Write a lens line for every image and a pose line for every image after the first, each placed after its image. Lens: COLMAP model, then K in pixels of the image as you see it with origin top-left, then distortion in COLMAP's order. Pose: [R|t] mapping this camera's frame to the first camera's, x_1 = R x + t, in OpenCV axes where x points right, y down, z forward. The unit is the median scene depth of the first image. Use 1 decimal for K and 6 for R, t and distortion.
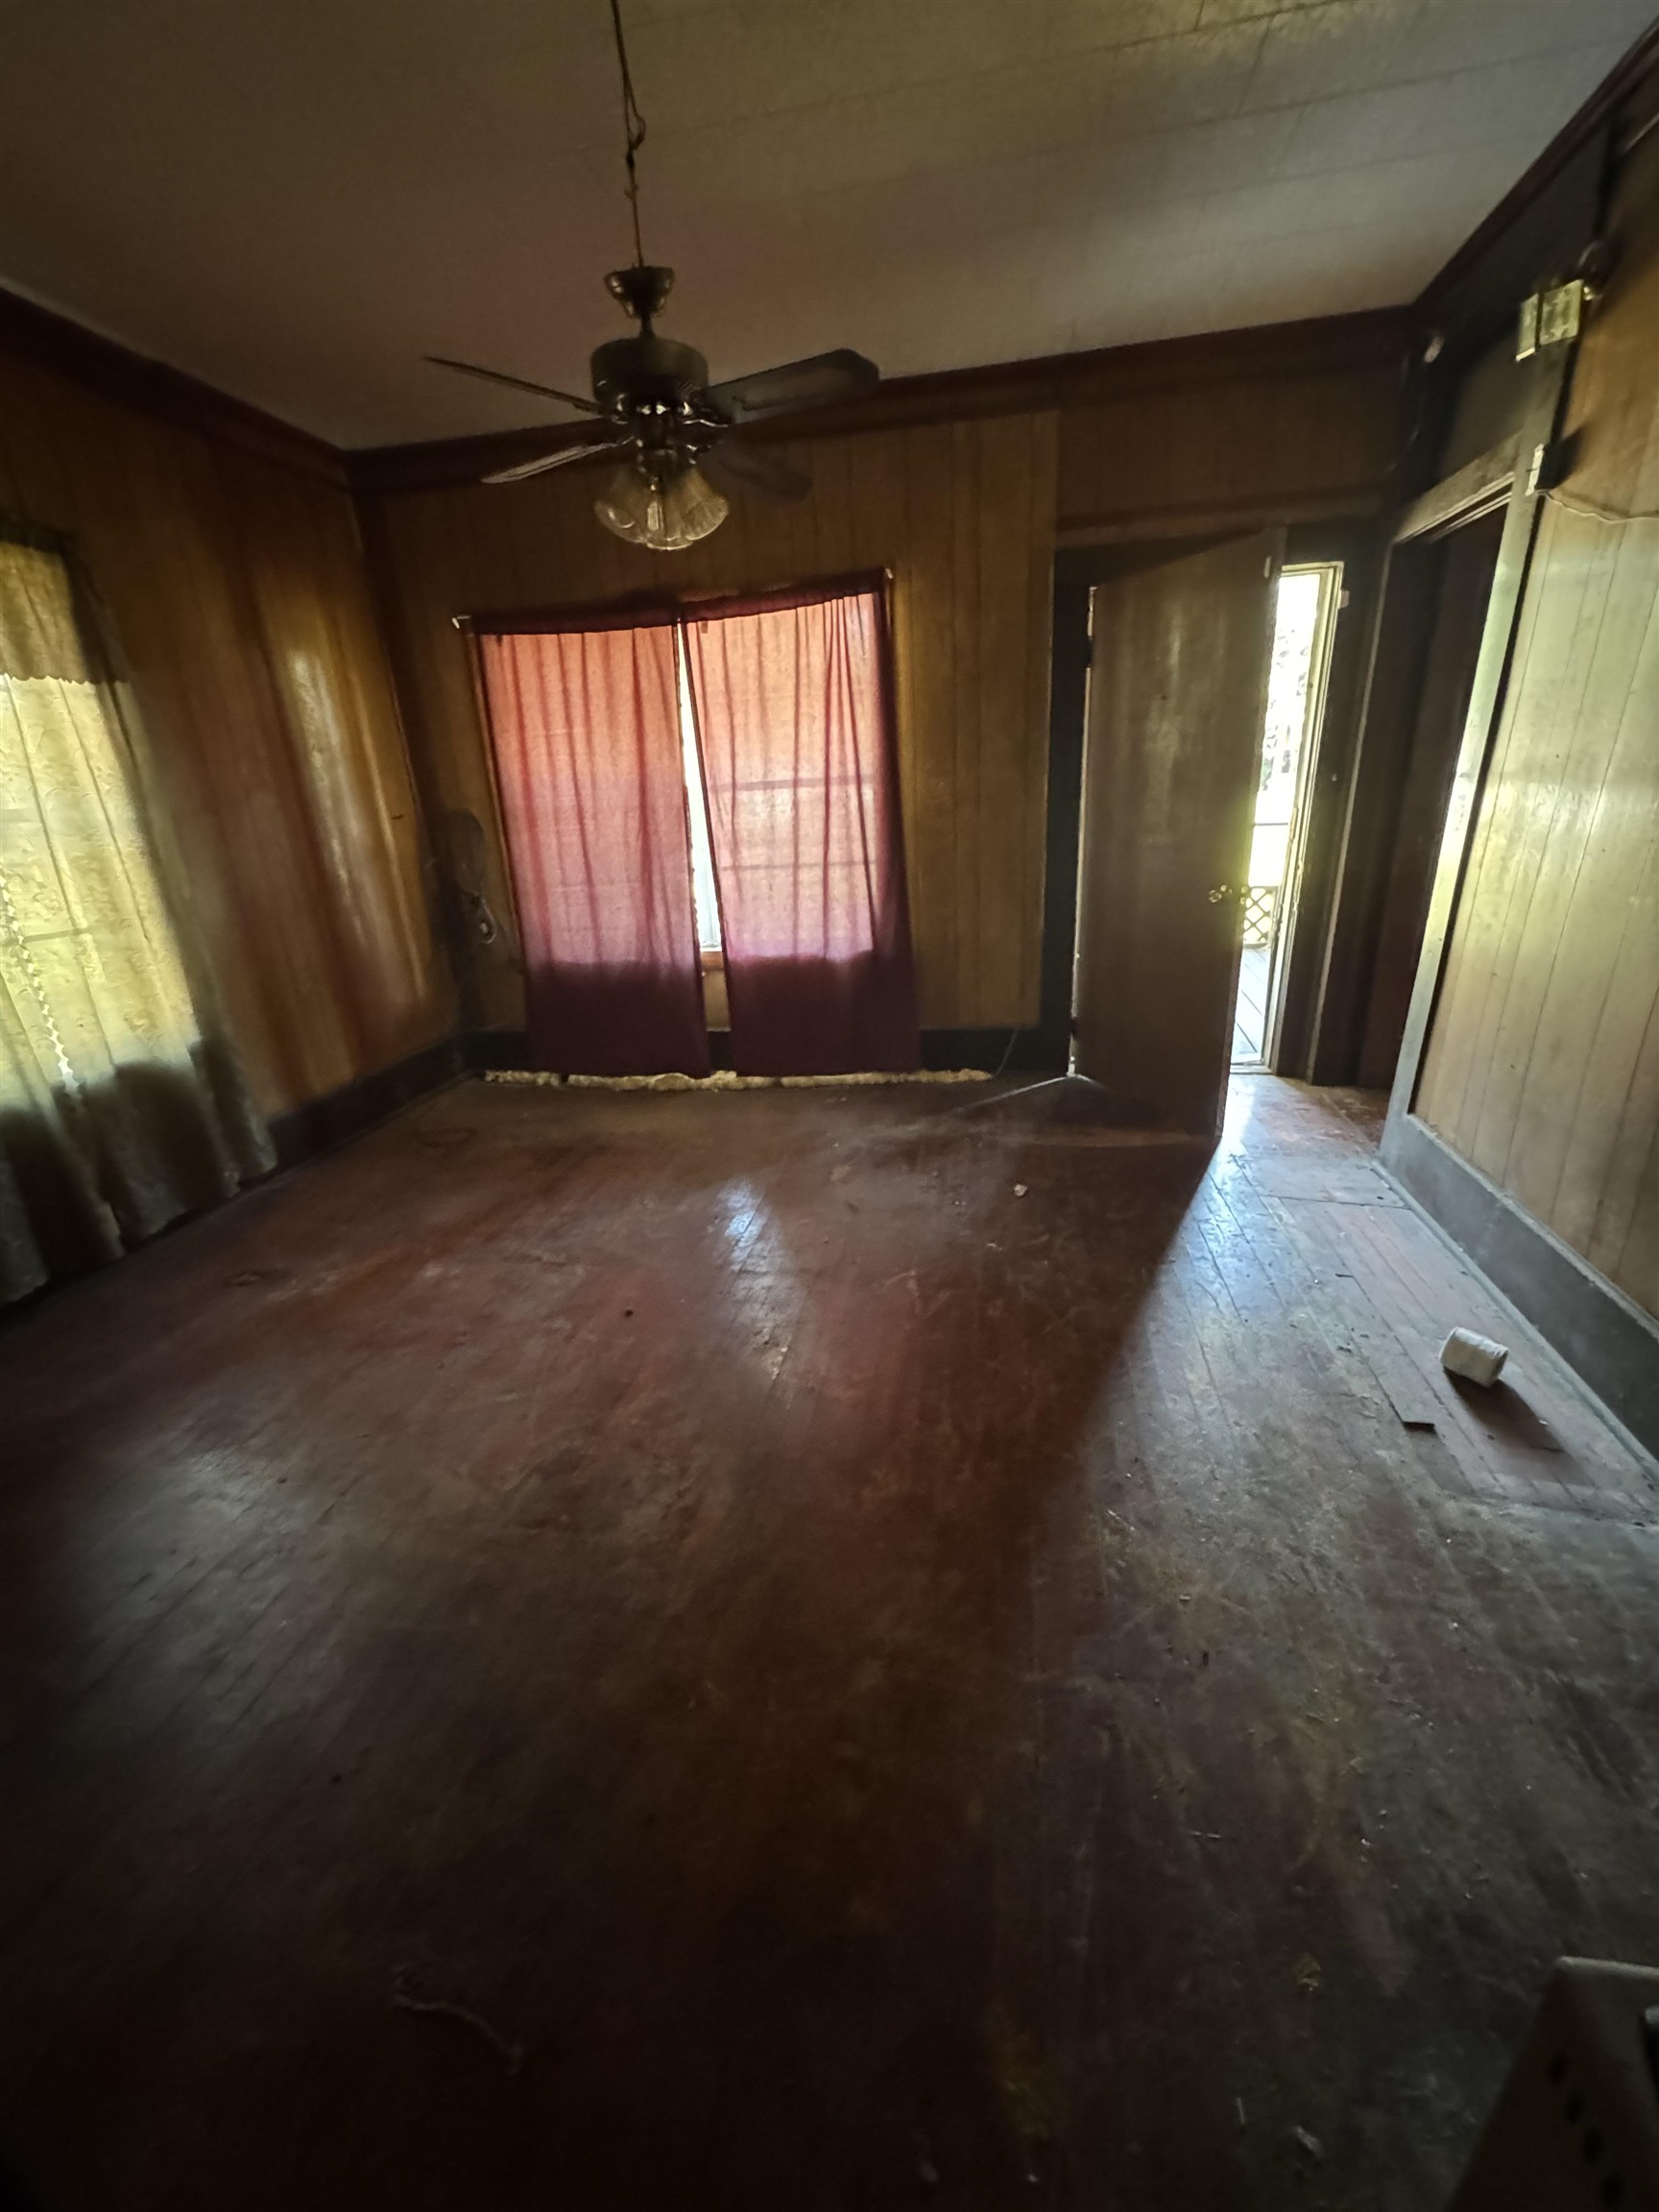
lens RADIAL K [[886.9, 0, 829.5], [0, 886.9, 1106.0], [0, 0, 1]] dist [-0.000009, 0.000016]
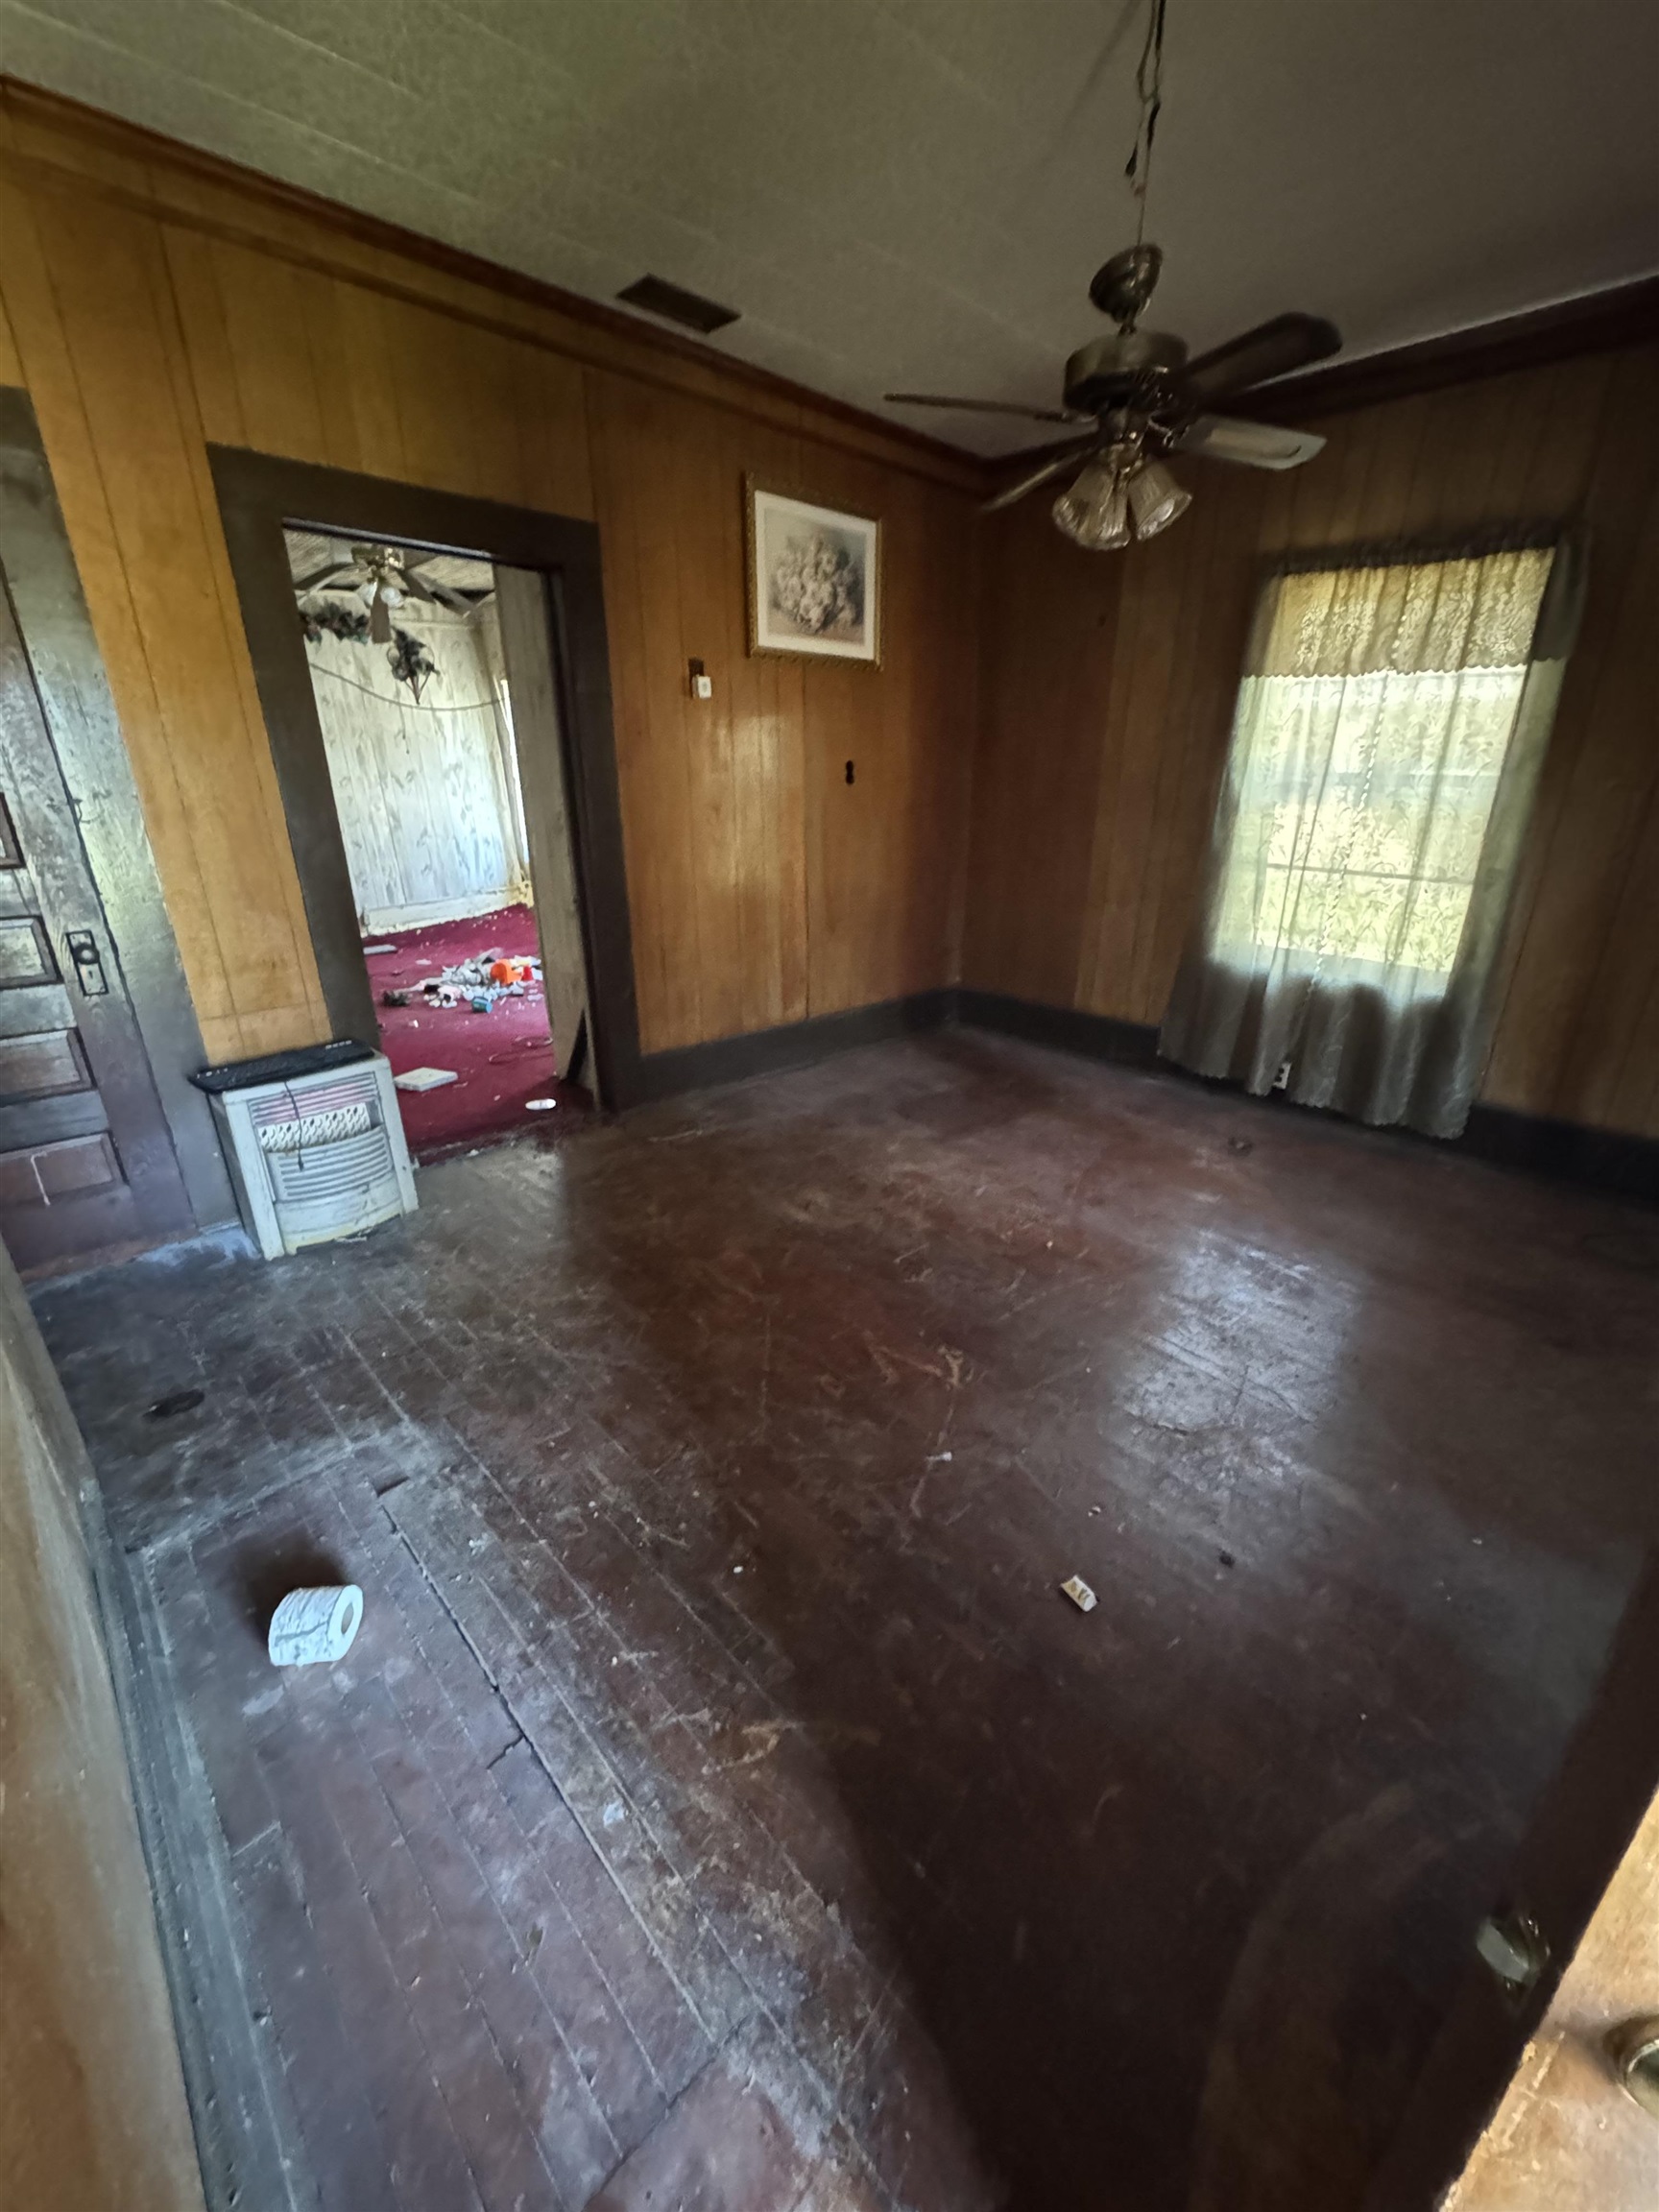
lens RADIAL K [[886.9, 0, 829.5], [0, 886.9, 1106.0], [0, 0, 1]] dist [-0.000009, 0.000016]
pose [[-0.585960, 0.333052, -0.738734, 0.669710], [-0.255287, 0.789342, 0.558361, -0.440851], [0.769077, 0.515767, -0.377499, 1.045021]]
